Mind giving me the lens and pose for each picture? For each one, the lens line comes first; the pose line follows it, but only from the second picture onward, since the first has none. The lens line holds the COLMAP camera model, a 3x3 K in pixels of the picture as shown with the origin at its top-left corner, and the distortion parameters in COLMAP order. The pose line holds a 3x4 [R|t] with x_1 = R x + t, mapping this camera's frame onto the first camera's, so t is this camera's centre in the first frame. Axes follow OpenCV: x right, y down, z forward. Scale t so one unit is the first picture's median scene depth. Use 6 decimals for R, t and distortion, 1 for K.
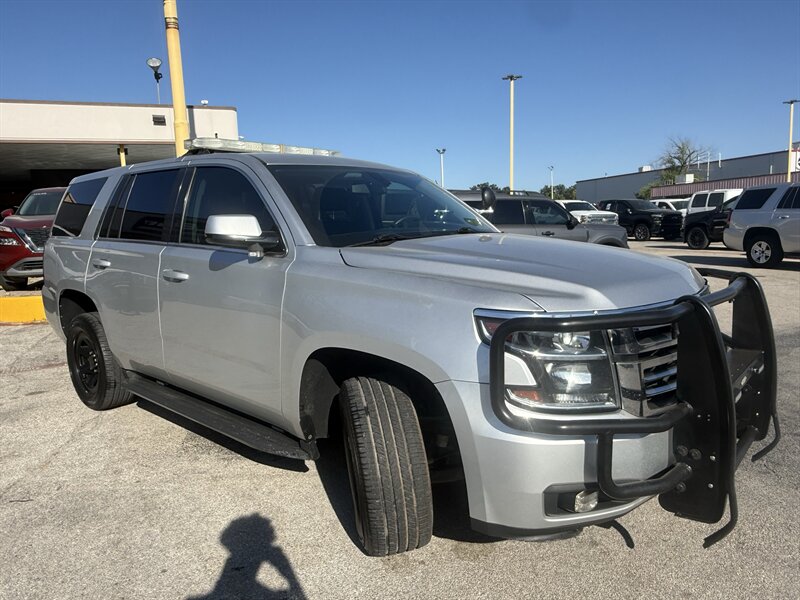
lens RADIAL K [[559.2, 0, 434.5], [0, 559.2, 327.8], [0, 0, 1]] dist [-0.000089, 0.003799]
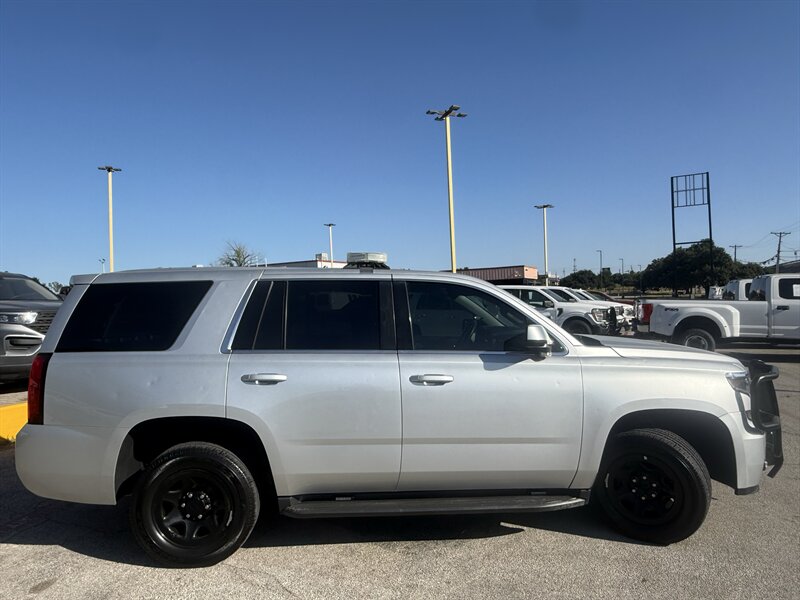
lens RADIAL K [[559.2, 0, 395.0], [0, 559.2, 307.4], [0, 0, 1]] dist [-0.000089, 0.003799]
pose [[0.691525, 0.013600, 0.722224, -0.215952], [0.129374, 0.981324, -0.142354, -0.013839], [-0.710672, 0.191878, 0.676851, 0.045627]]
